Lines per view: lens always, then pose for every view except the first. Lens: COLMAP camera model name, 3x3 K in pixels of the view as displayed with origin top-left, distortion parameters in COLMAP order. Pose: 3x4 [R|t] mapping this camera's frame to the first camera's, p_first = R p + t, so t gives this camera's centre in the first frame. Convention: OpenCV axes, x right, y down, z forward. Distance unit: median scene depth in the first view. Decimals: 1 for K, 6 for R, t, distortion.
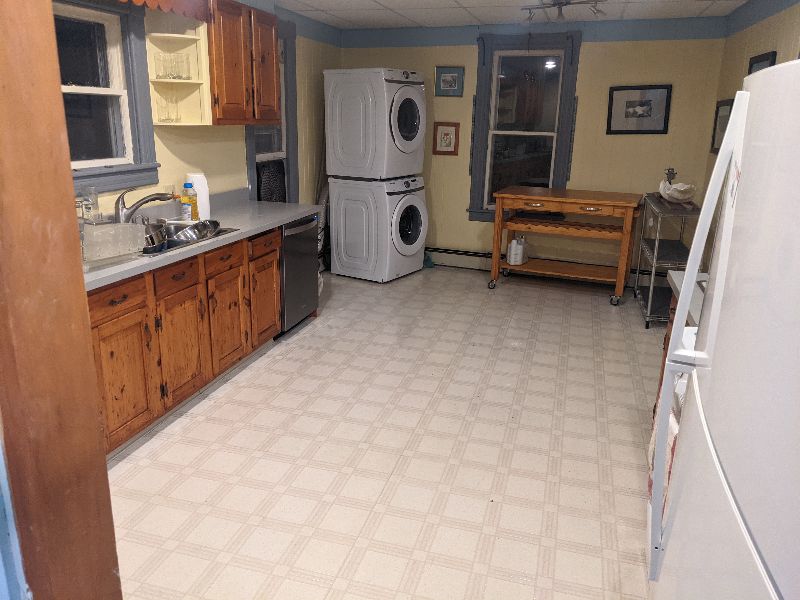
lens RADIAL K [[624.4, 0, 388.7], [0, 624.4, 303.0], [0, 0, 1]] dist [0.081216, -0.128159]
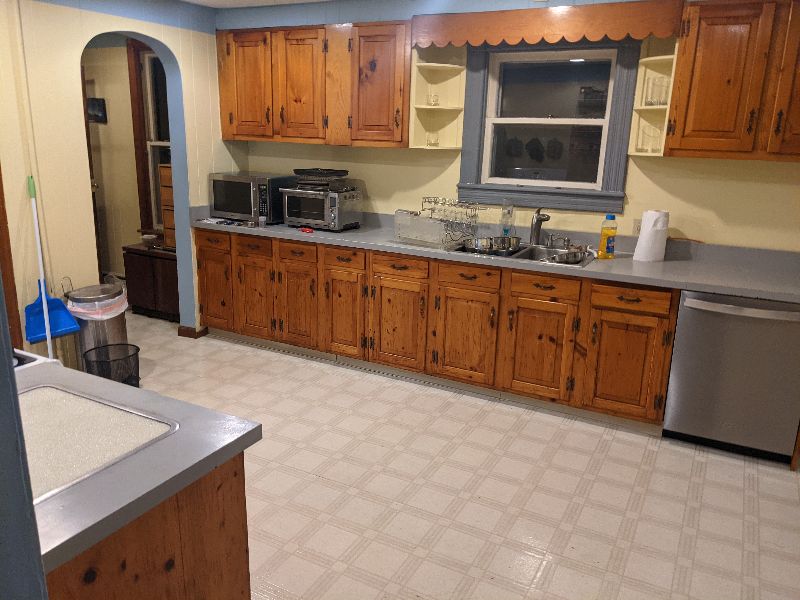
lens RADIAL K [[626.6, 0, 395.7], [0, 626.6, 296.3], [0, 0, 1]] dist [0.084547, -0.129646]
pose [[-0.203538, 0.230851, -0.951462, 0.448051], [-0.306237, 0.908033, 0.285824, -0.166197], [0.929941, 0.349549, -0.114125, 0.561360]]
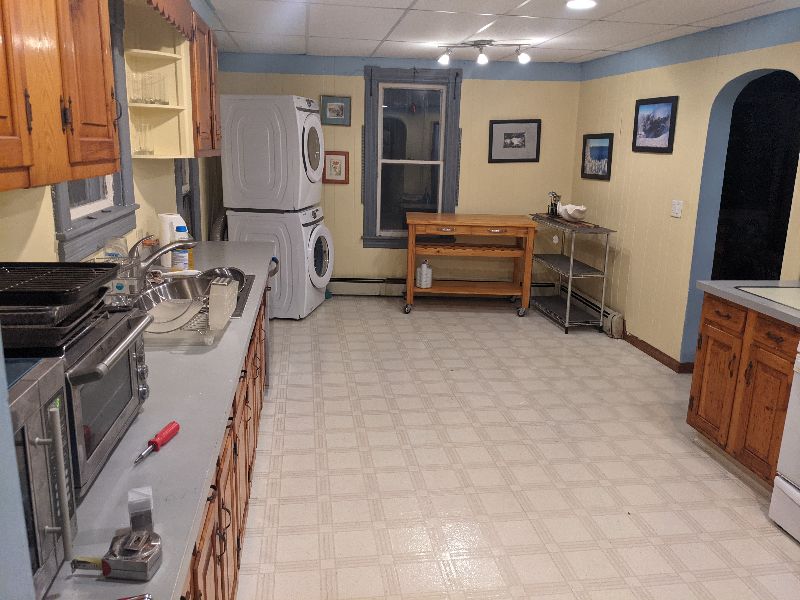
lens RADIAL K [[626.6, 0, 395.7], [0, 626.6, 296.3], [0, 0, 1]] dist [0.084547, -0.129646]
pose [[0.908037, -0.095129, 0.407945, -0.270892], [0.113960, 0.993241, -0.022049, -0.030690], [-0.403090, 0.066510, 0.912740, 0.080051]]
